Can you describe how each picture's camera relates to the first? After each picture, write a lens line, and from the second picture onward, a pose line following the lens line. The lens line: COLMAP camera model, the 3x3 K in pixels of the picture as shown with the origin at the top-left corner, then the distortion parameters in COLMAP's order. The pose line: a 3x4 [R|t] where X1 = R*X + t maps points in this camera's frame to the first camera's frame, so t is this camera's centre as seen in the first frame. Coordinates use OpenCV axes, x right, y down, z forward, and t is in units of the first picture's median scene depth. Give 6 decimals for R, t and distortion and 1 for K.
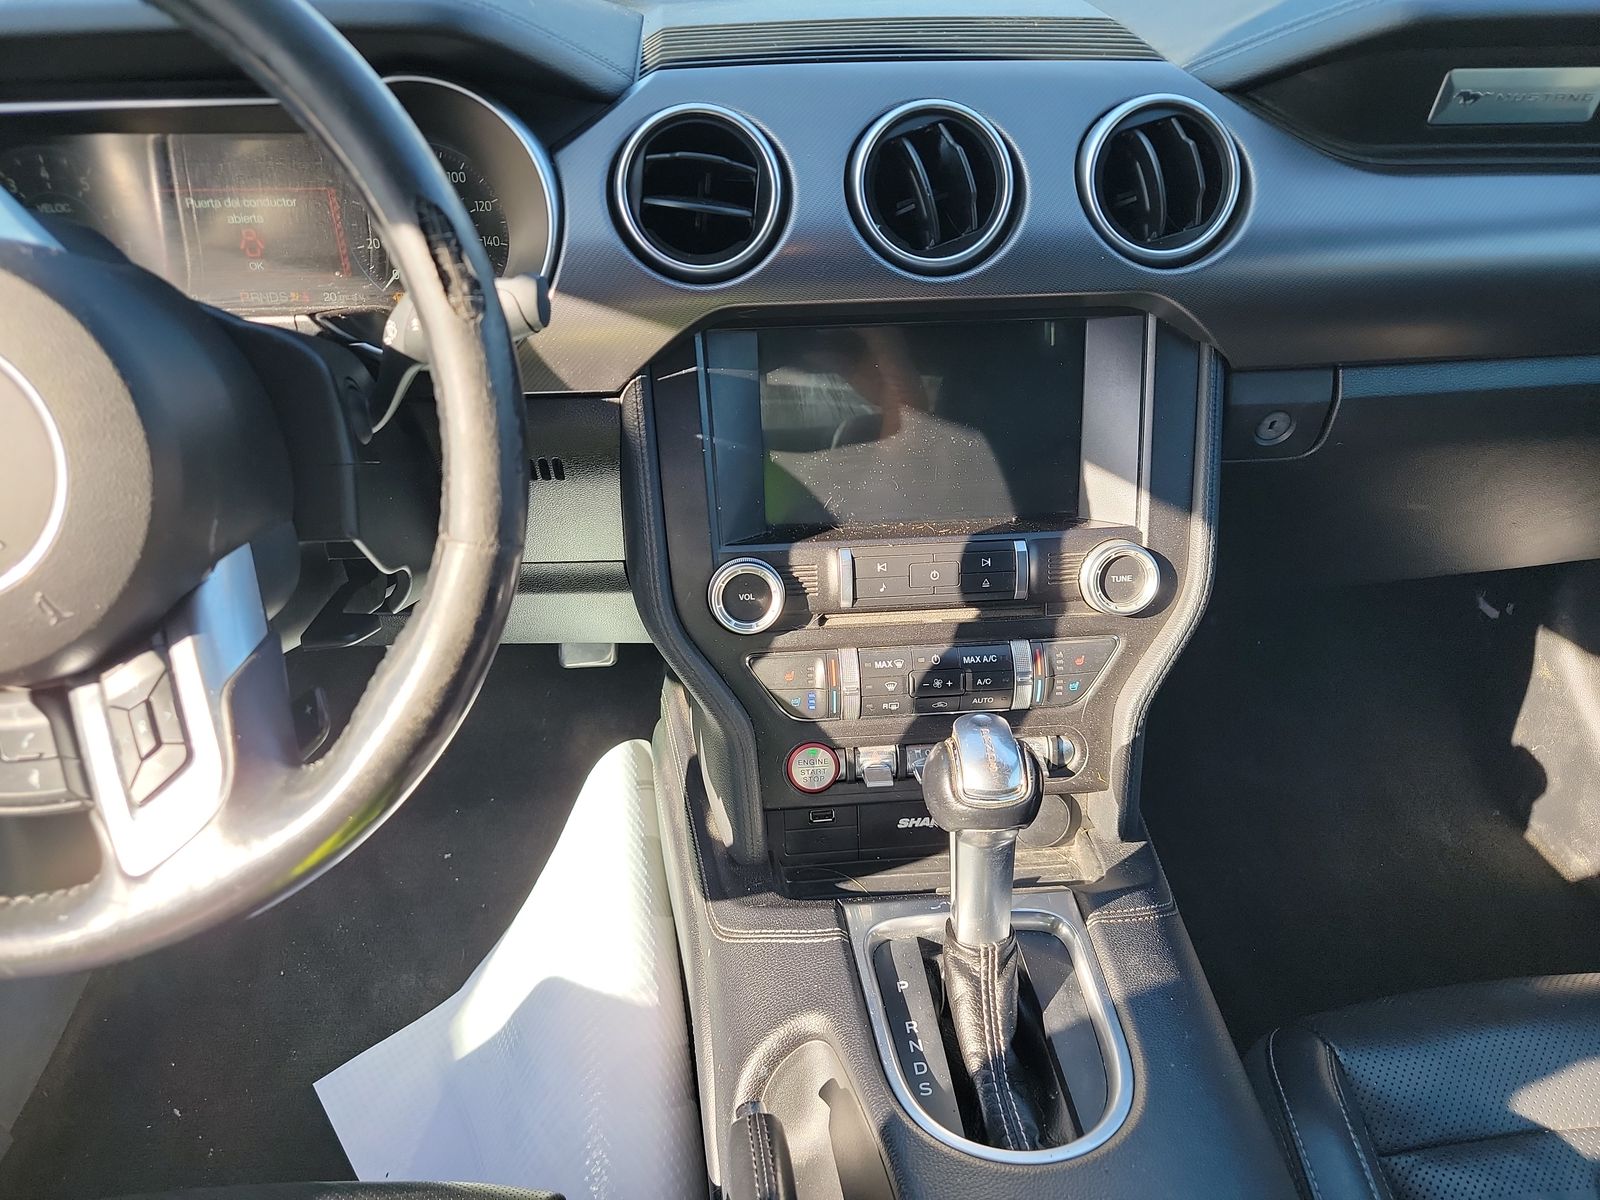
lens RADIAL K [[996.5, 0, 800.0], [0, 996.5, 600.0], [0, 0, 1]] dist [0.034430, -0.043161]
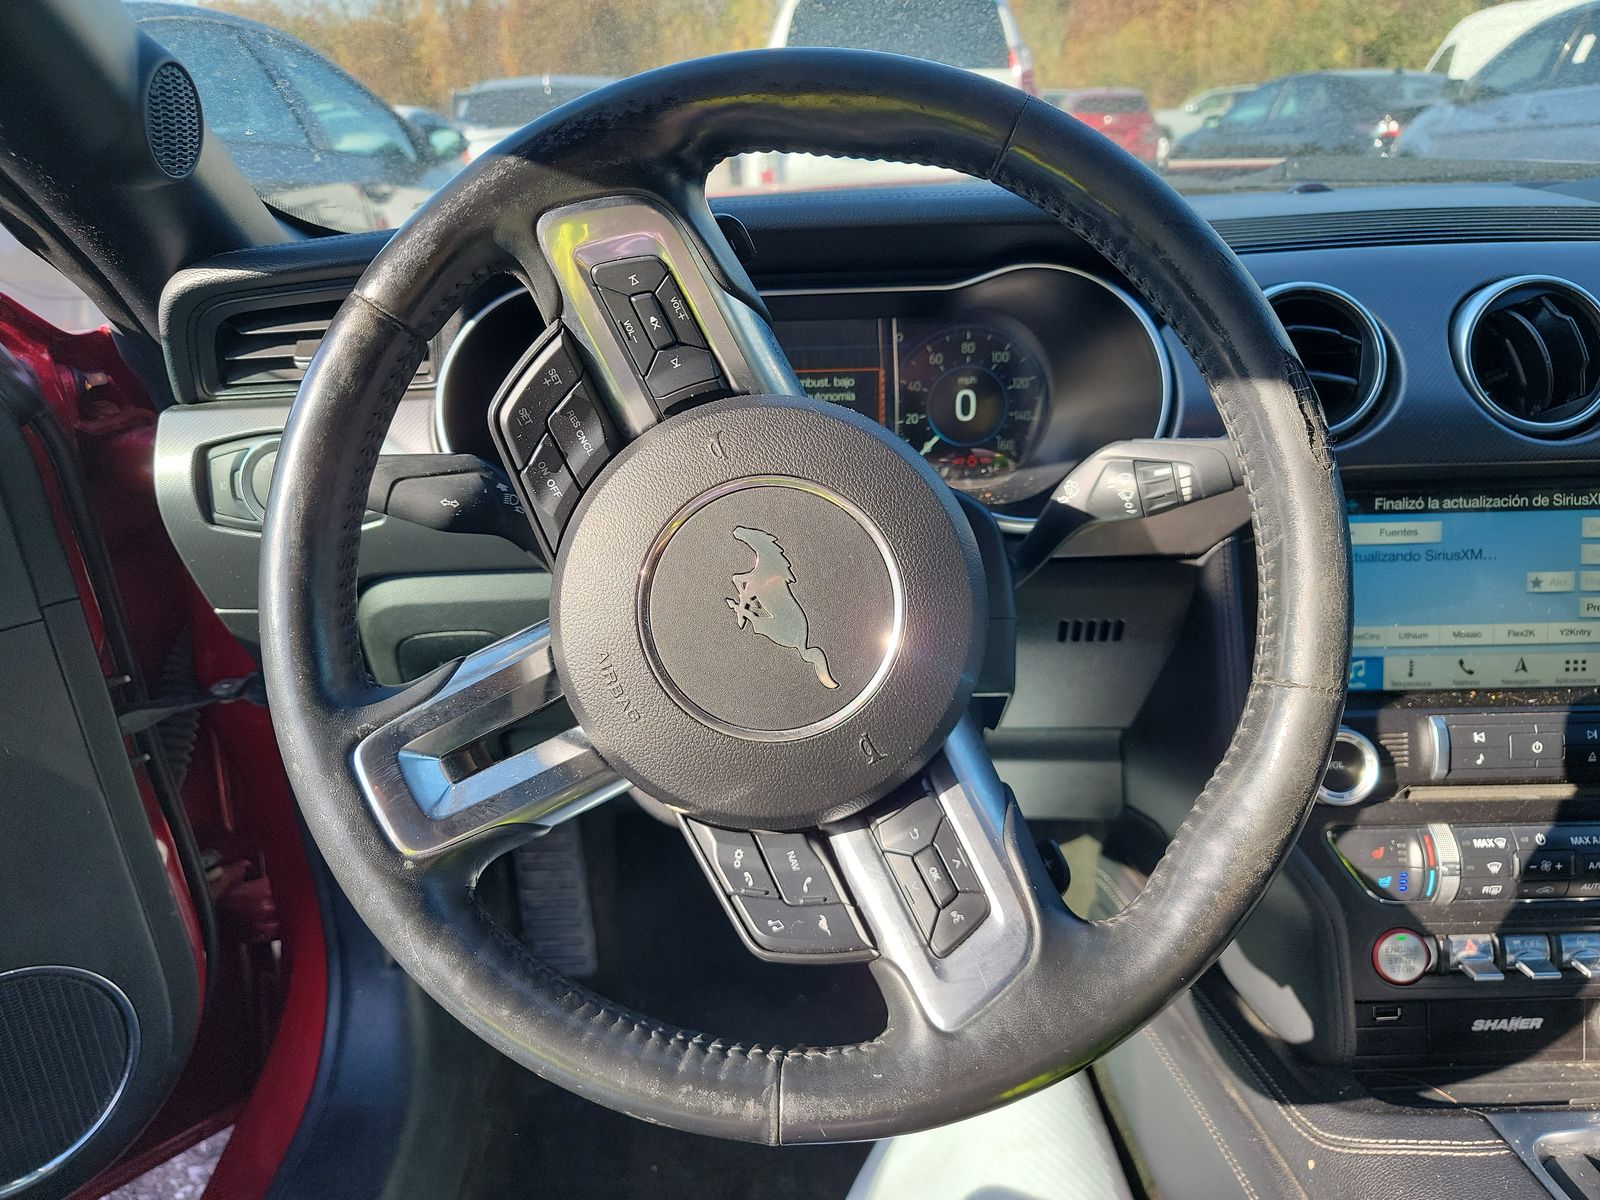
lens RADIAL K [[996.5, 0, 800.0], [0, 996.5, 600.0], [0, 0, 1]] dist [0.034430, -0.043161]
pose [[0.992916, 0.007279, -0.118598, -0.436299], [-0.027911, 0.984483, -0.173247, 0.021533], [0.115497, 0.175330, 0.977712, -0.021990]]
